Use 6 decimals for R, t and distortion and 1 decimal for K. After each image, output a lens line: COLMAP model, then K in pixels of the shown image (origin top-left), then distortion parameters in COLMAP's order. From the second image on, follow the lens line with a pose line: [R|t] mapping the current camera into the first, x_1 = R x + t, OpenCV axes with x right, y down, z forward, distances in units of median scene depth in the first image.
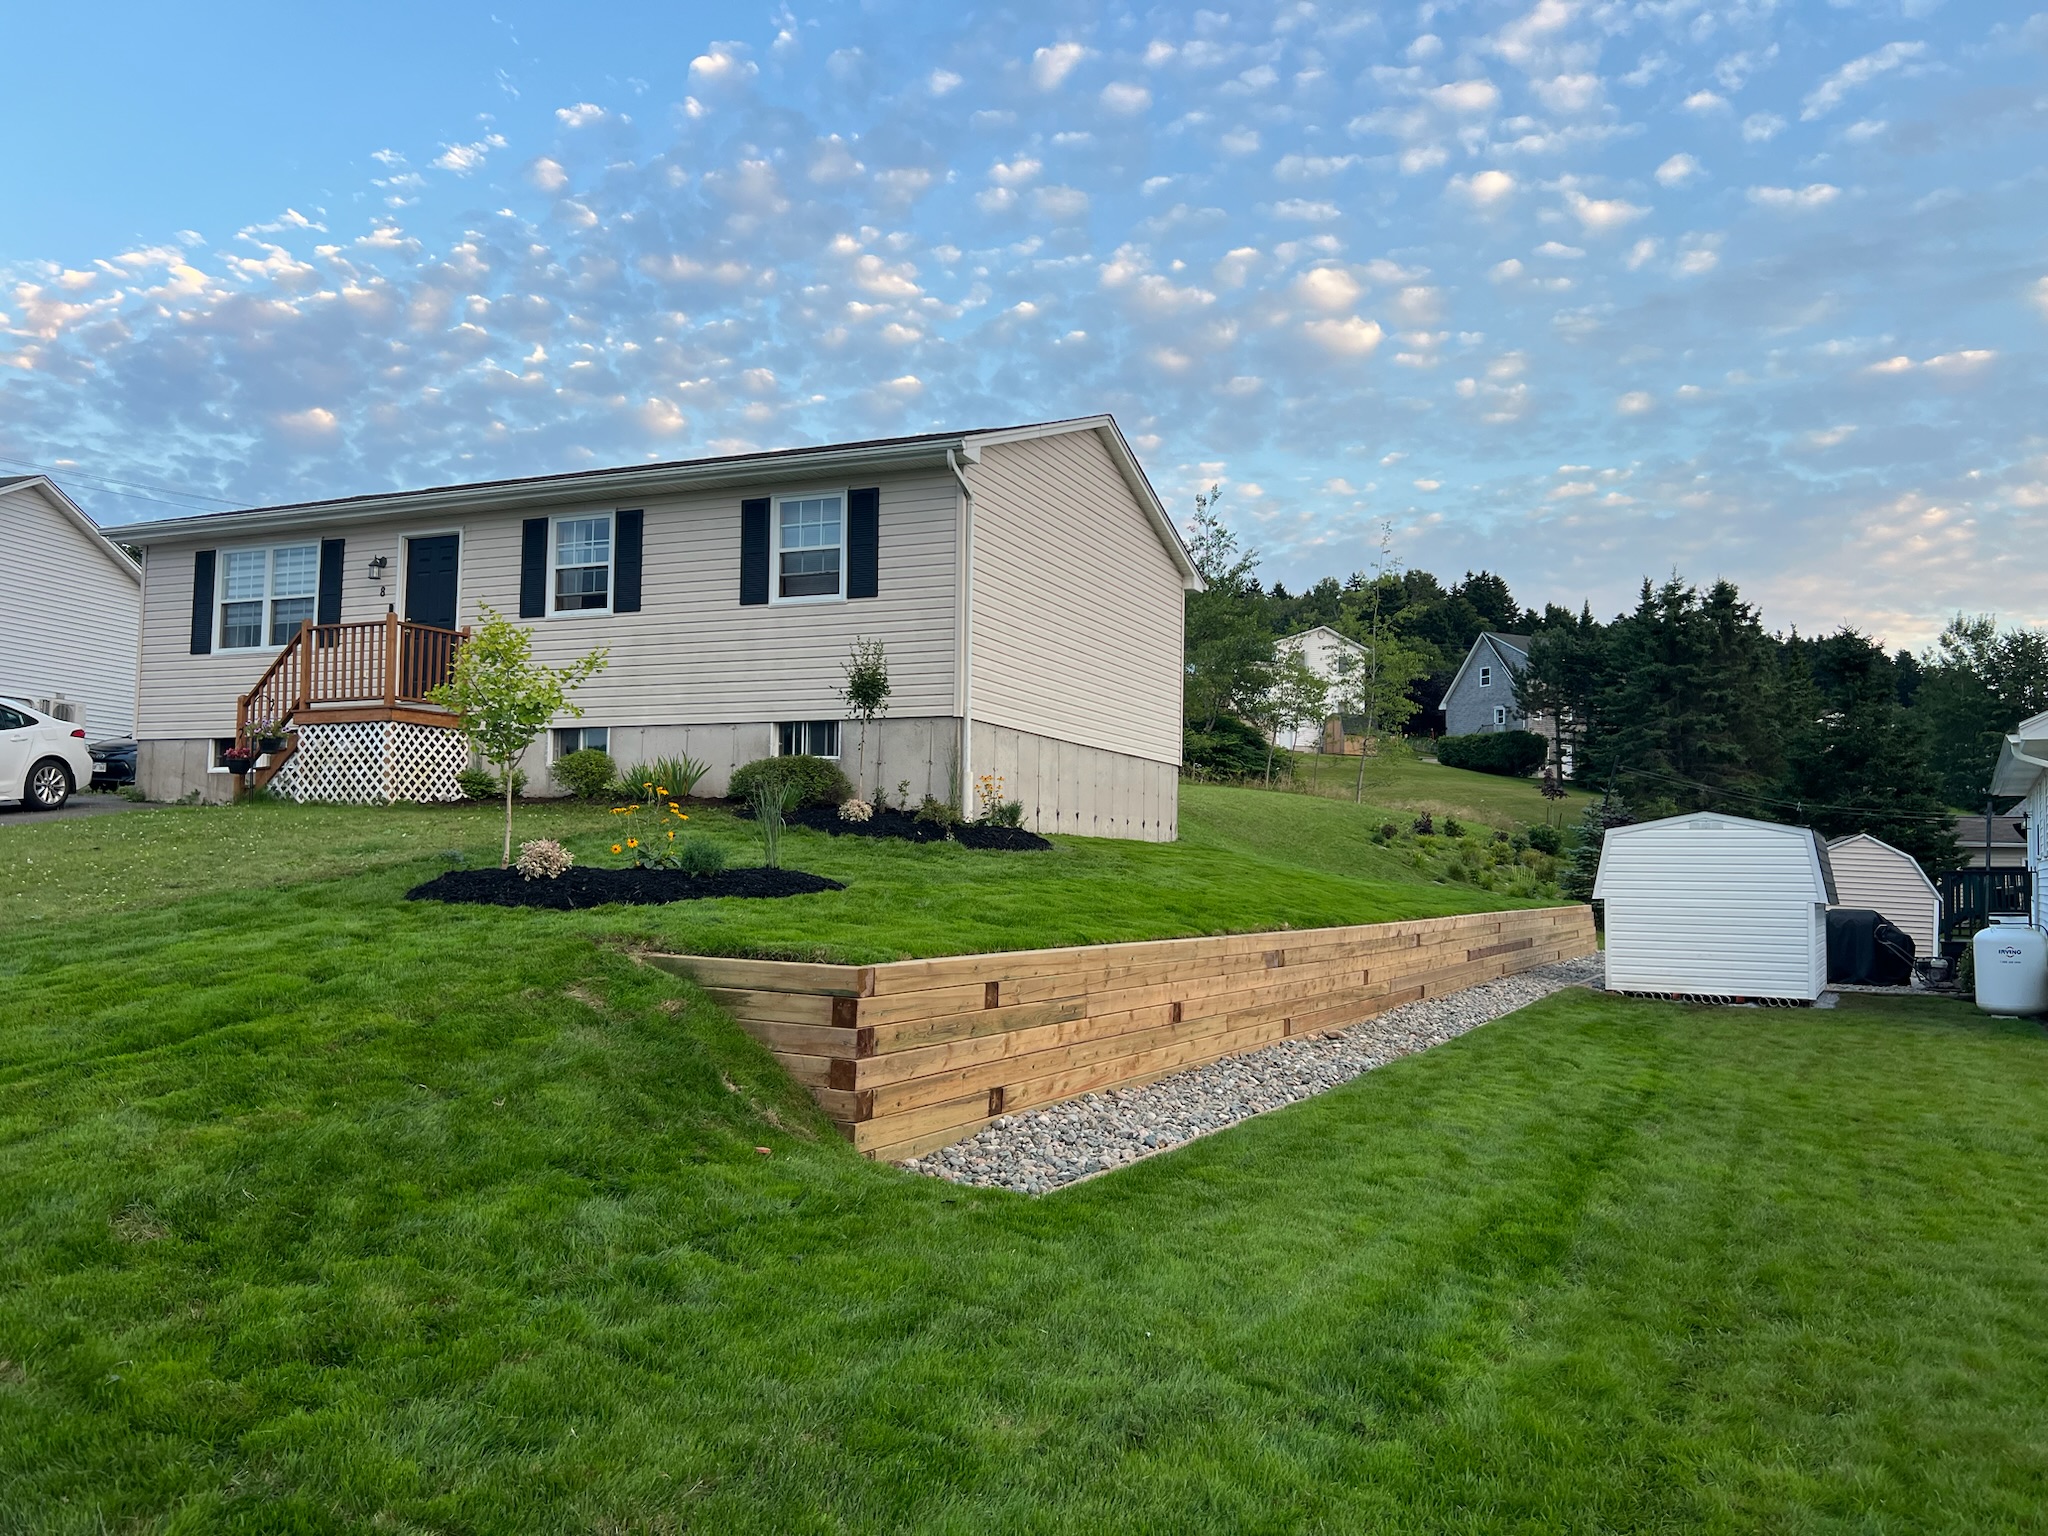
lens RADIAL K [[1553.4, 0, 1040.4], [0, 1553.4, 764.5], [0, 0, 1]] dist [0.030879, -0.044947]
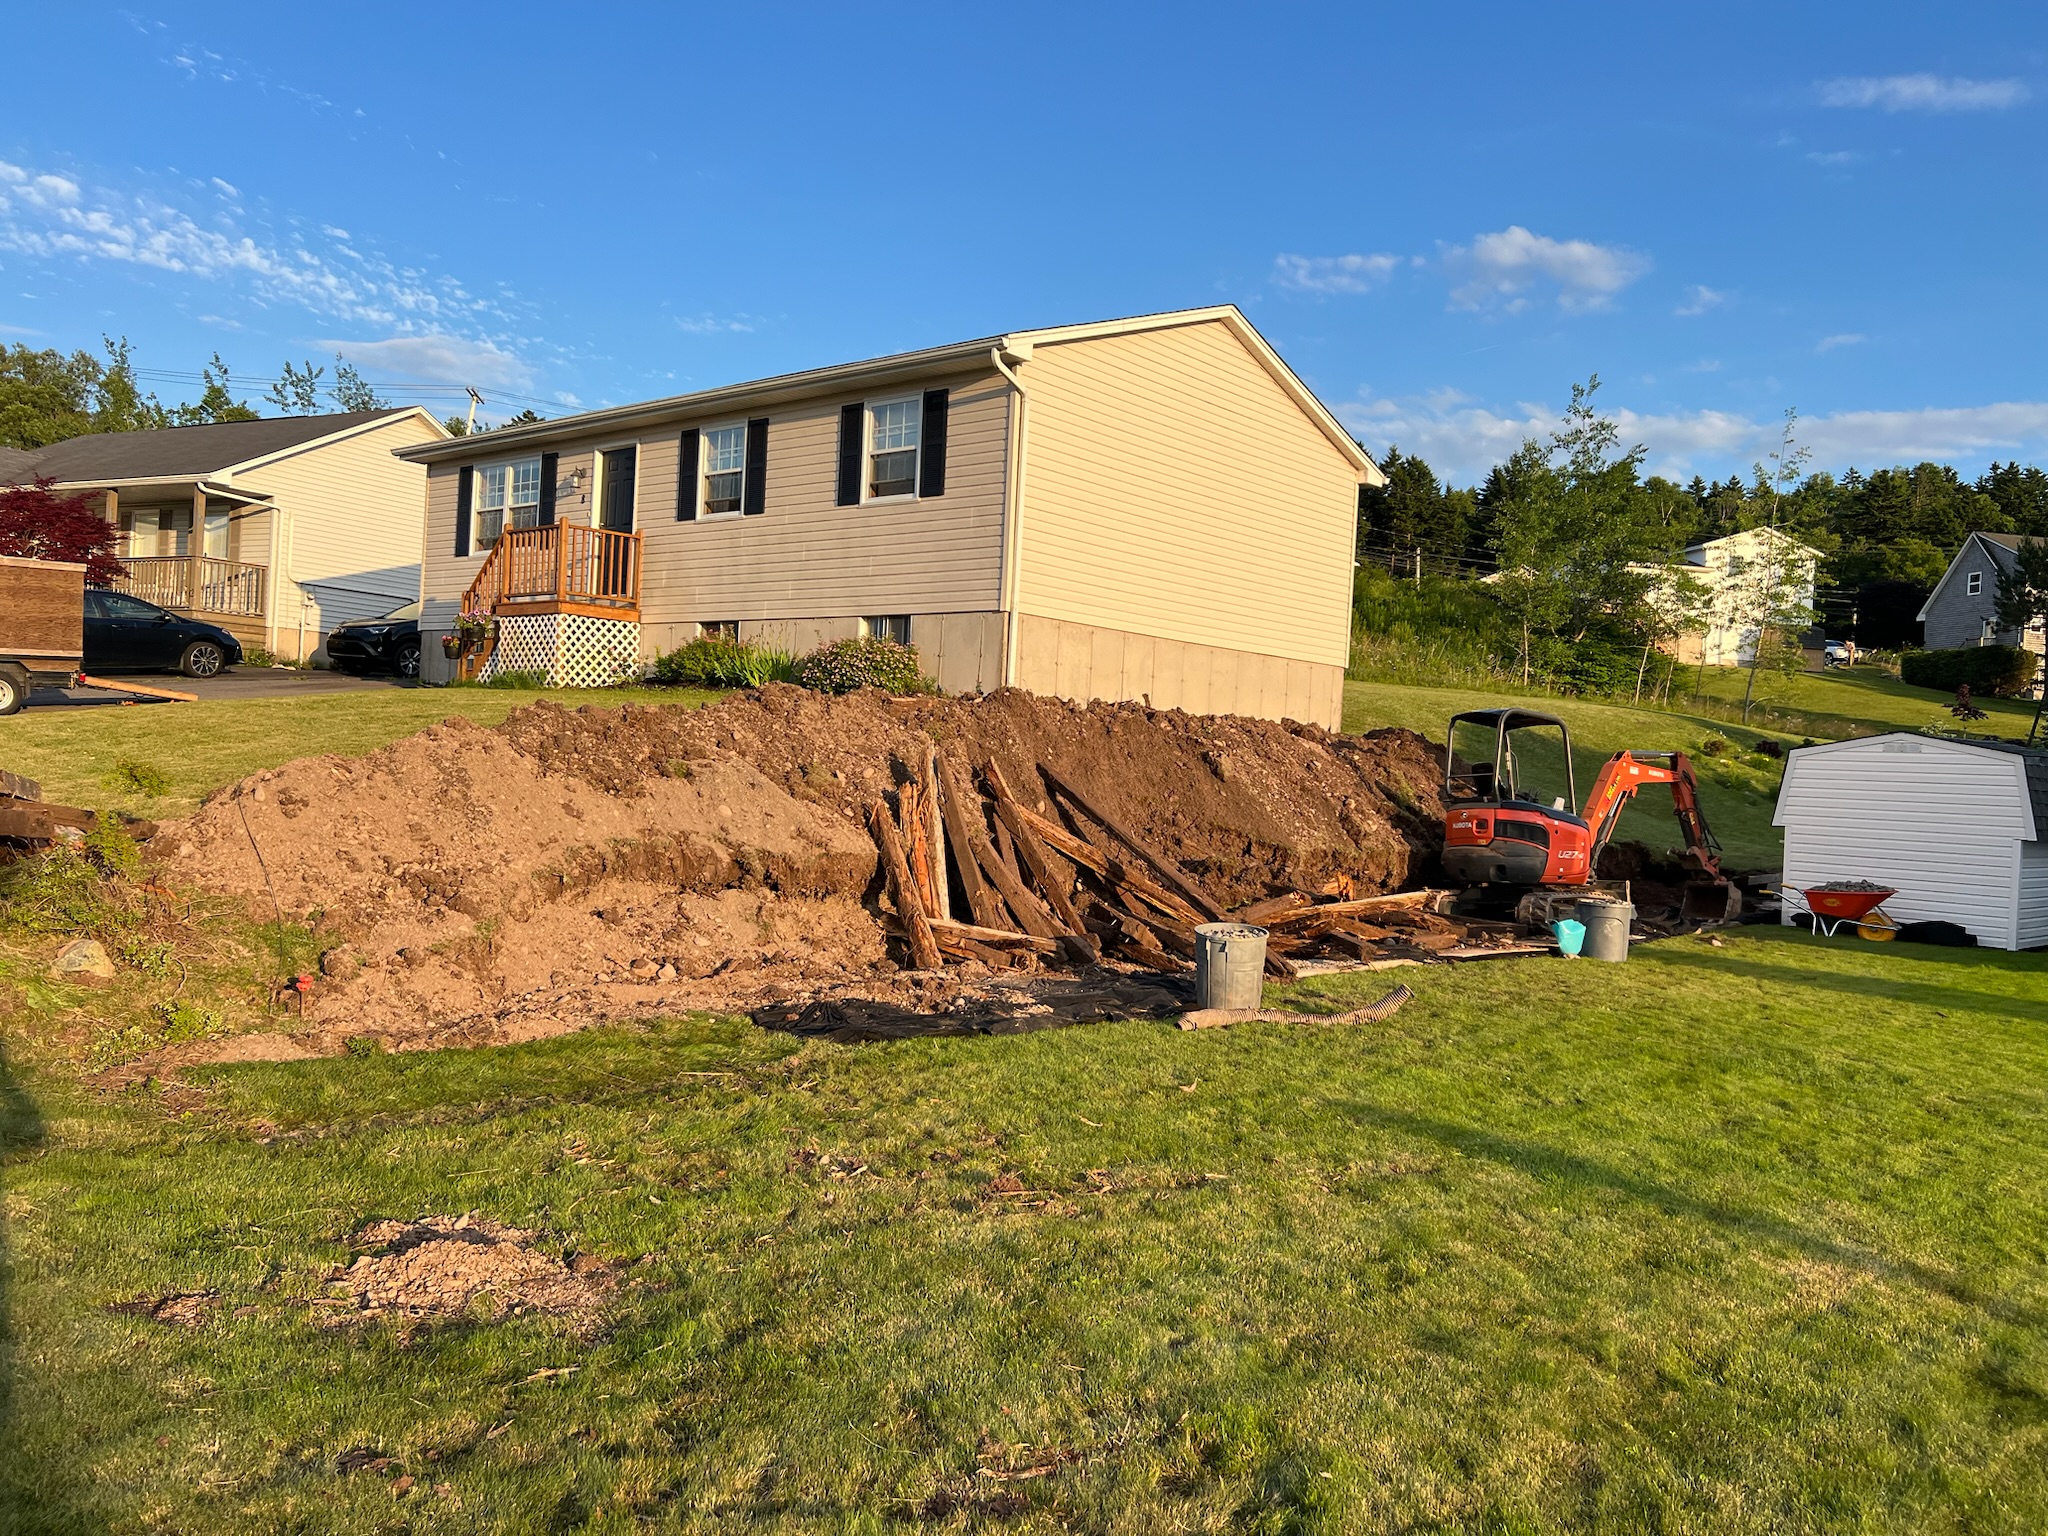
lens RADIAL K [[1553.4, 0, 1030.2], [0, 1553.4, 763.0], [0, 0, 1]] dist [0.030879, -0.044947]
pose [[0.952477, 0.033680, -0.302744, 0.248908], [-0.016623, 0.998135, 0.058744, 0.008227], [0.304158, -0.050920, 0.951260, 0.016822]]
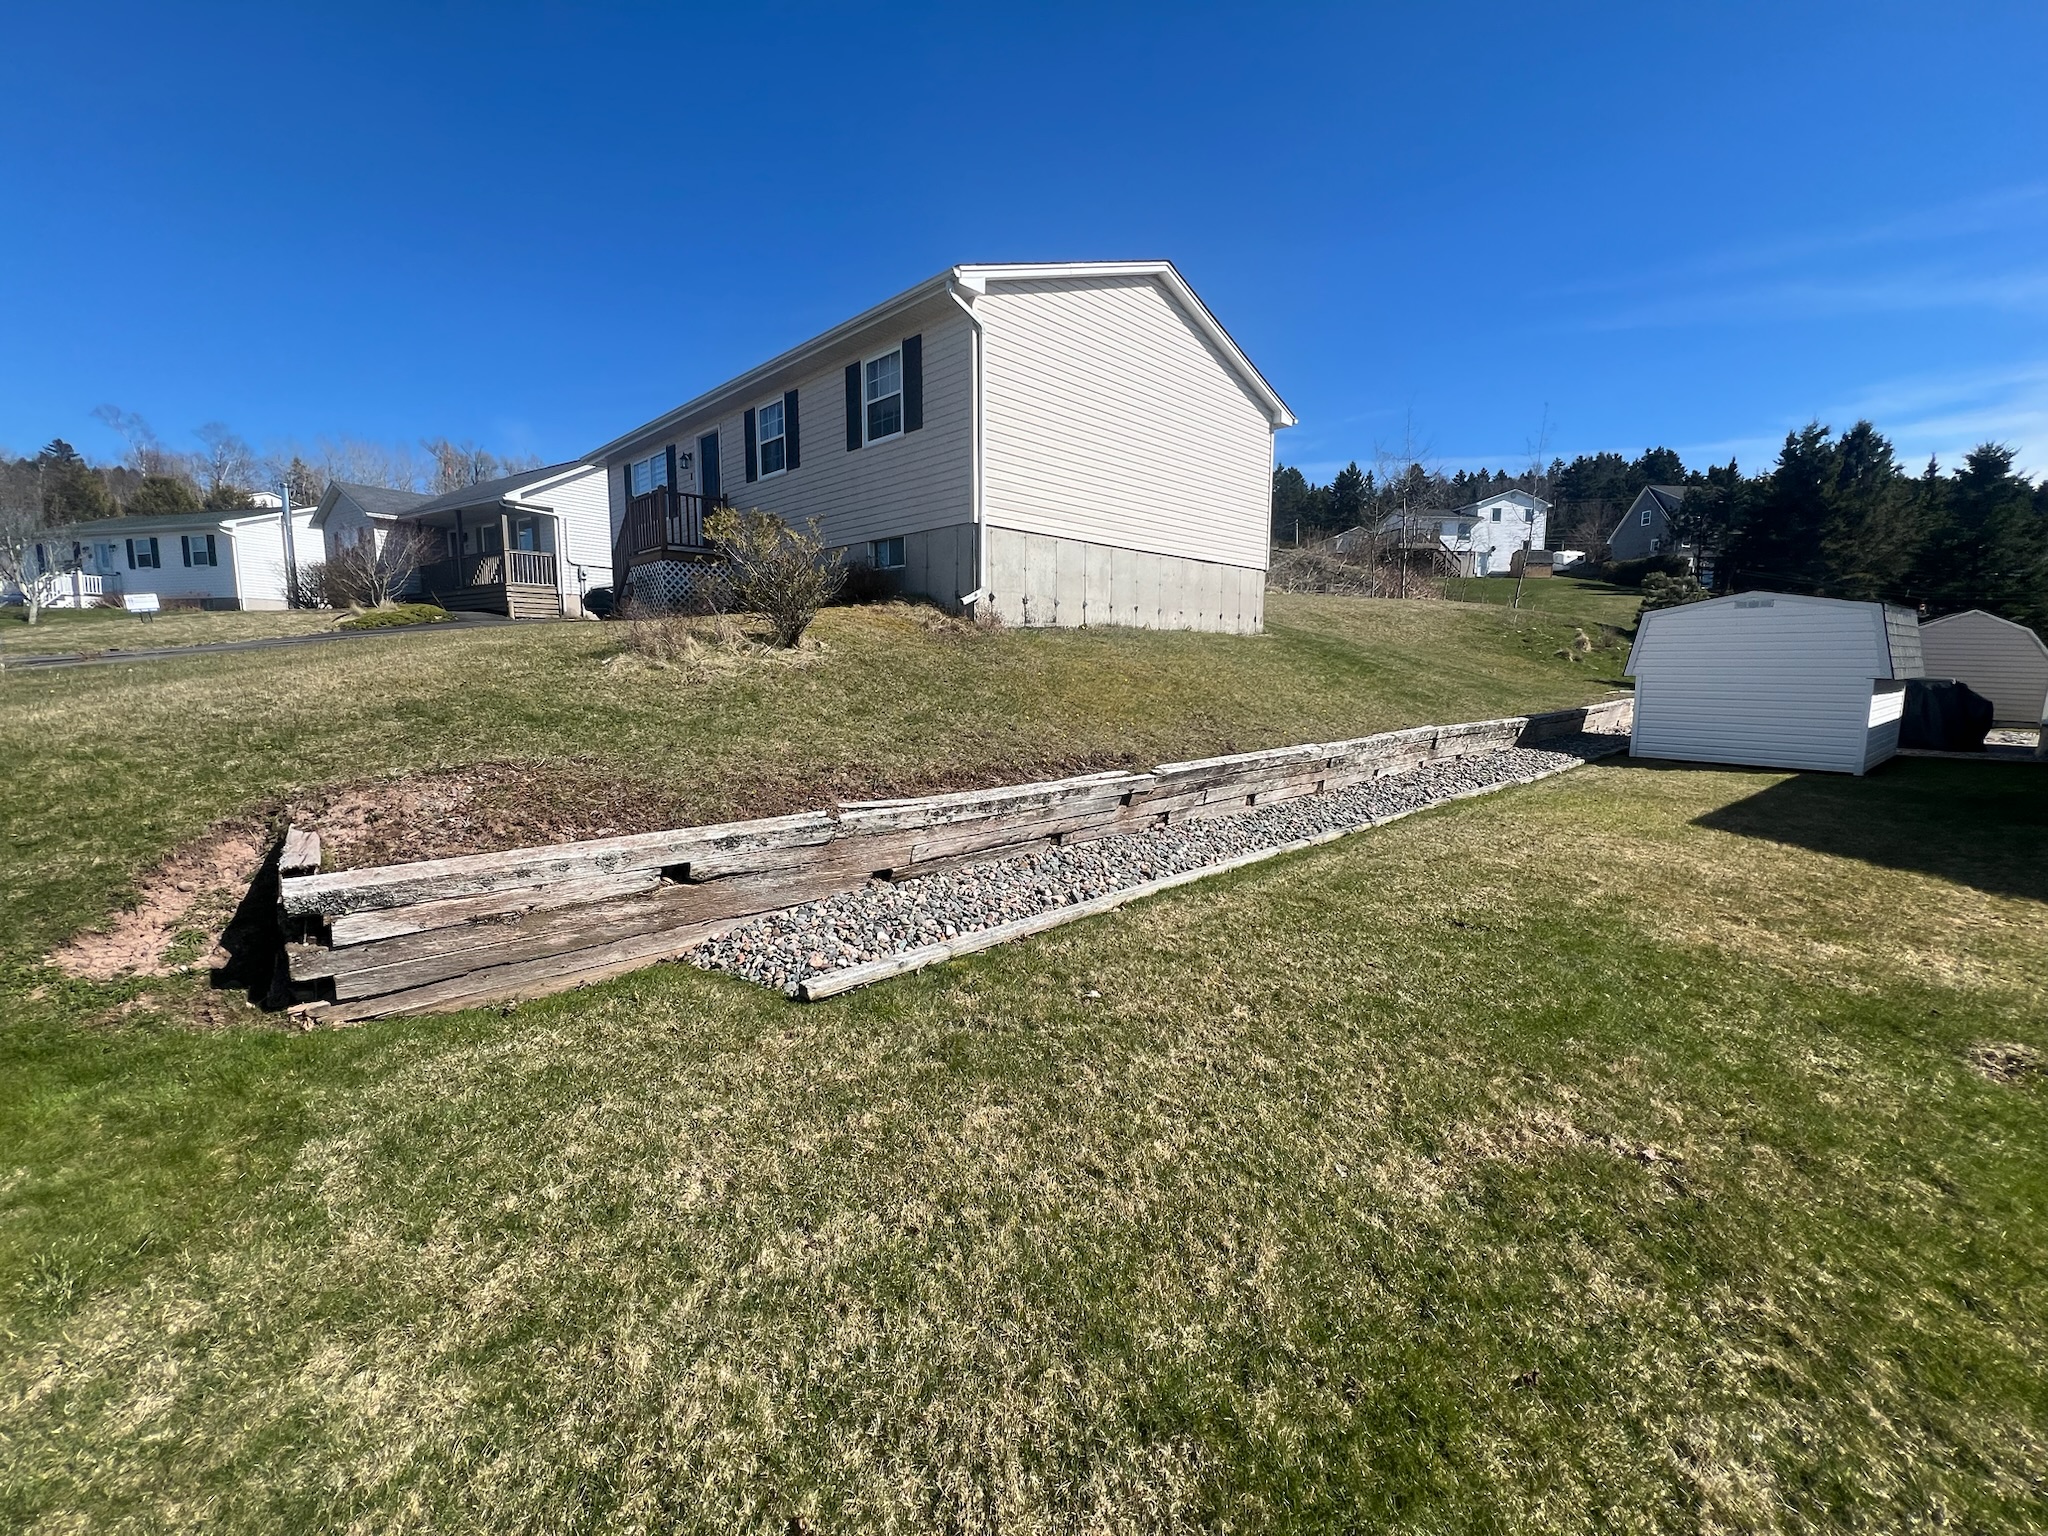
lens RADIAL K [[827.9, 0, 1024.2], [0, 827.9, 753.6], [0, 0, 1]] dist [-0.010410, -0.000162]
pose [[0.929838, 0.028091, -0.366895, 0.197242], [0.036780, 0.984993, 0.168630, 0.034209], [0.366127, -0.170293, 0.914851, 0.358542]]
